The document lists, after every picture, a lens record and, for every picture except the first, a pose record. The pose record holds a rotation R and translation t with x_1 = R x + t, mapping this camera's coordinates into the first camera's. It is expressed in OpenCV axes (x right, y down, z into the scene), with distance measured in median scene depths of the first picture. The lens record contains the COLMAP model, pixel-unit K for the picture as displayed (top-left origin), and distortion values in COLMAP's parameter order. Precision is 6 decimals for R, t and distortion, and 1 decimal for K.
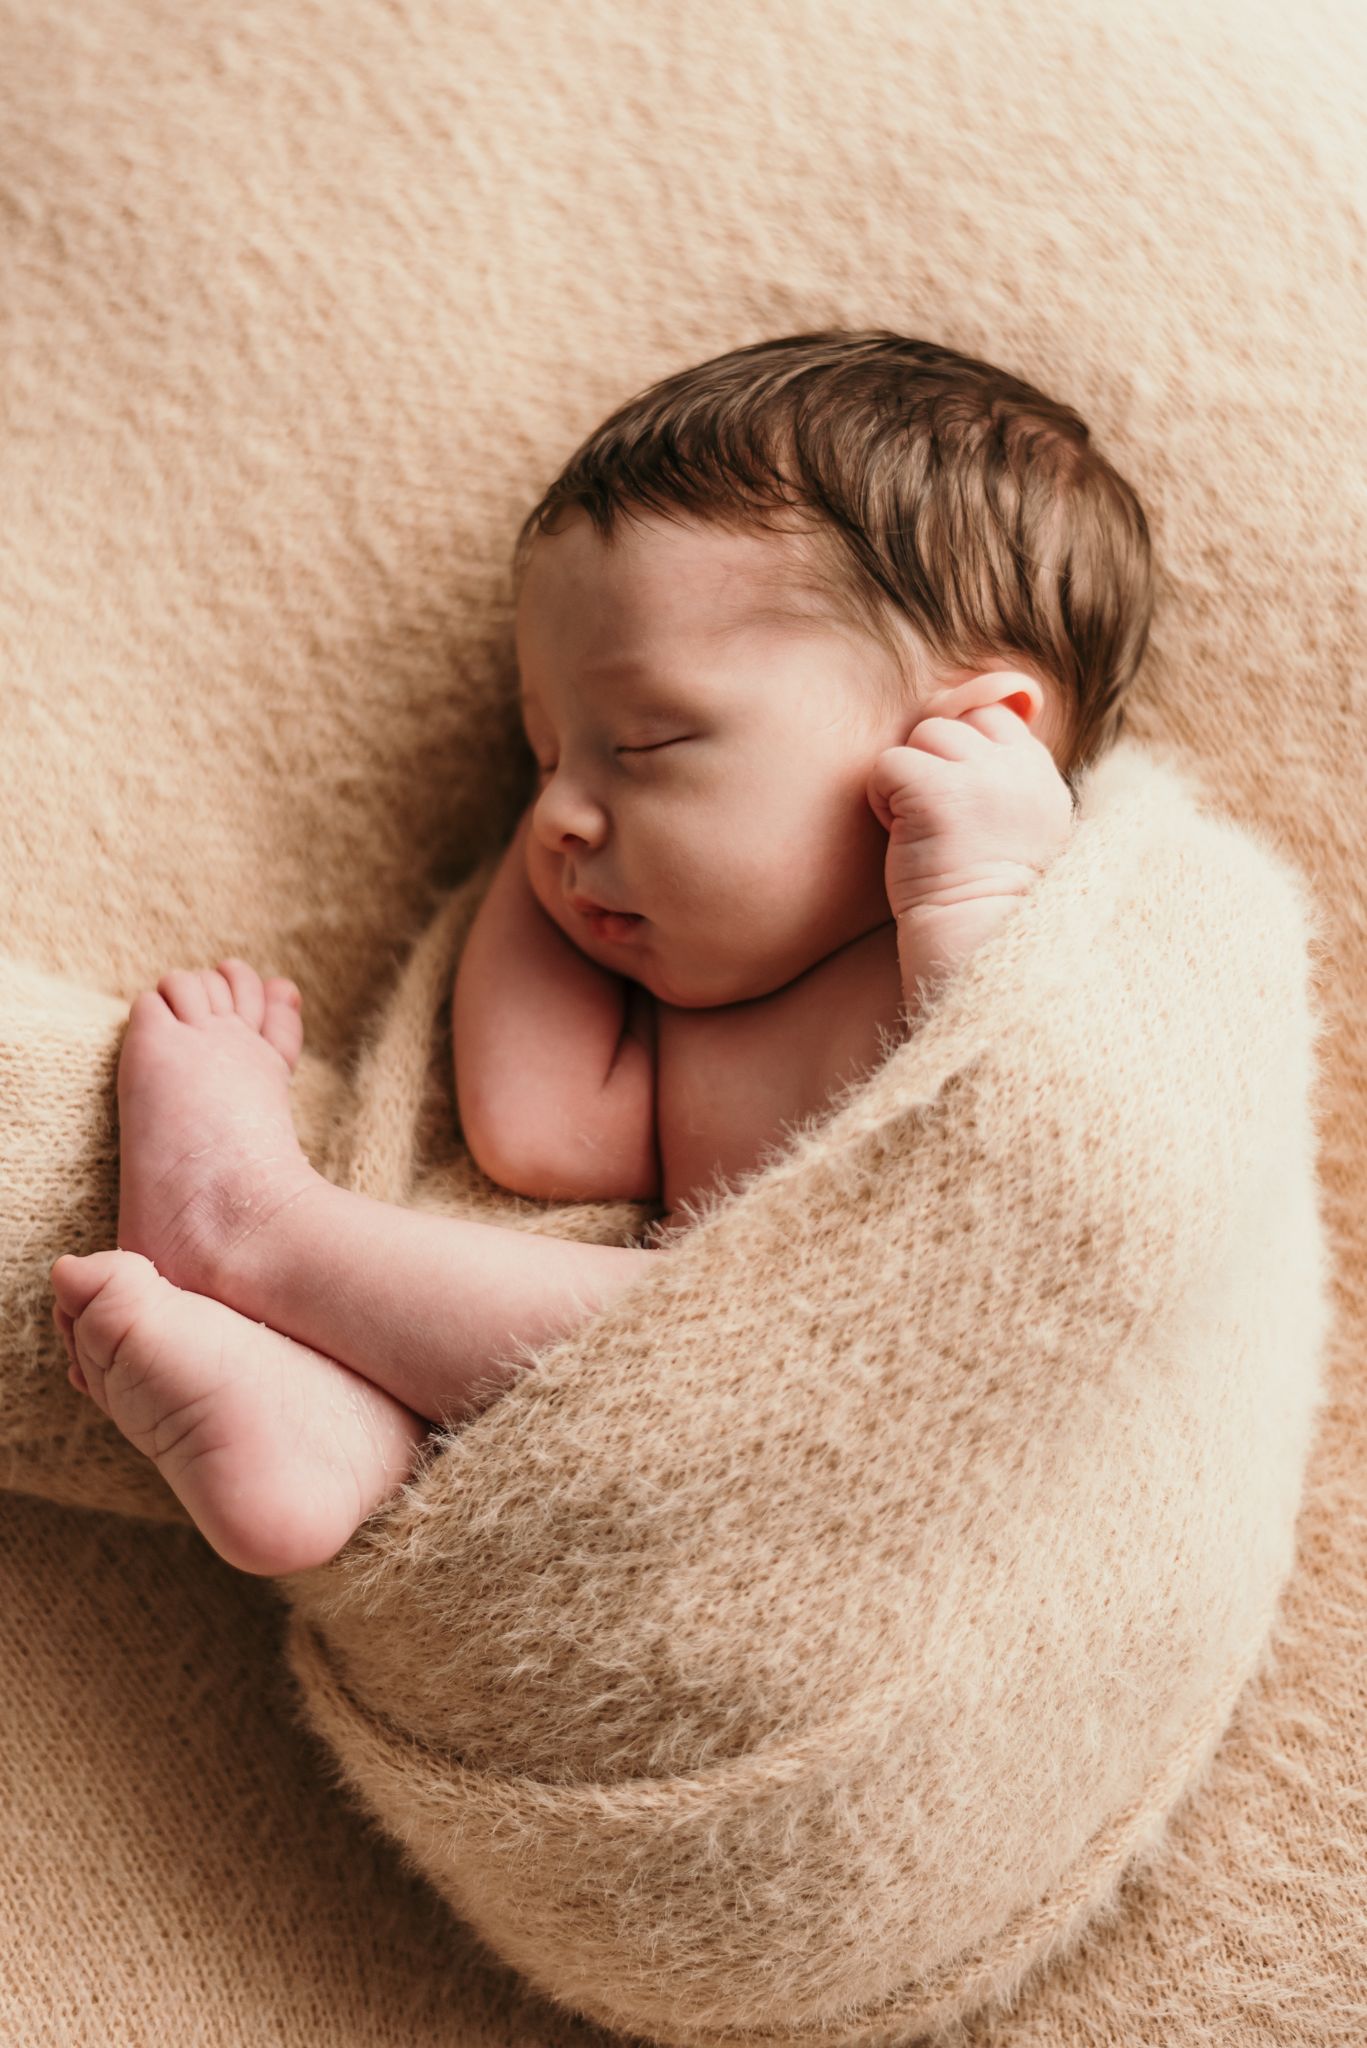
lens RADIAL K [[3478.4, 0, 698.2], [0, 3478.4, 963.8], [0, 0, 1]] dist [0.021917, 0.000000]
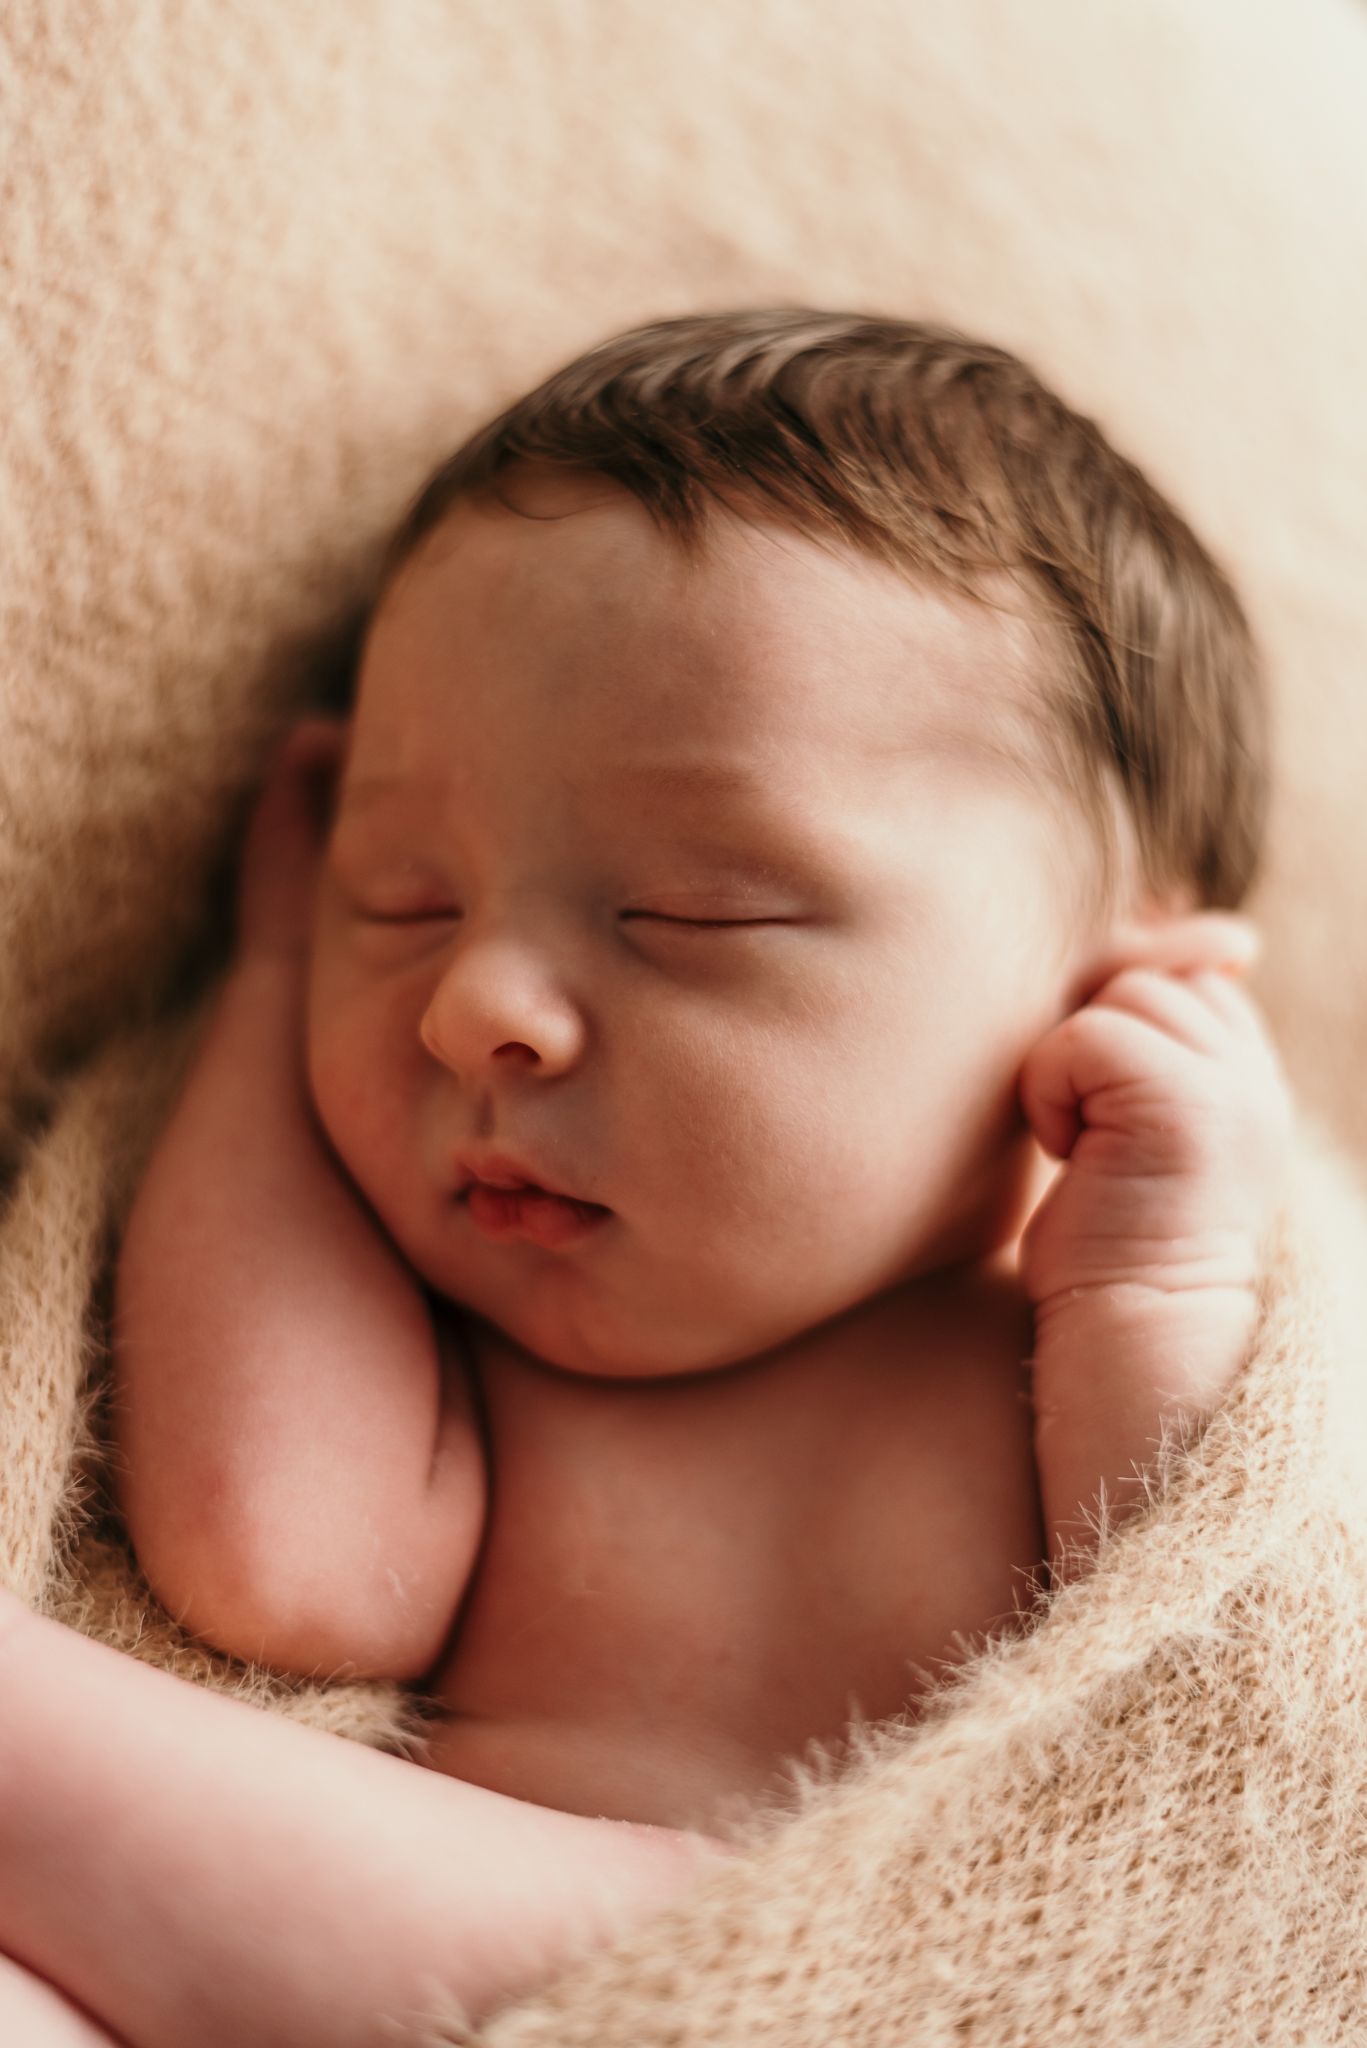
lens RADIAL K [[3478.4, 0, 734.2], [0, 3478.4, 1035.9], [0, 0, 1]] dist [0.021917, 0.000000]
pose [[0.861459, 0.192778, 0.469813, -0.265654], [-0.166804, 0.981230, -0.096772, 0.009682], [-0.479650, 0.004999, 0.877446, 0.480445]]
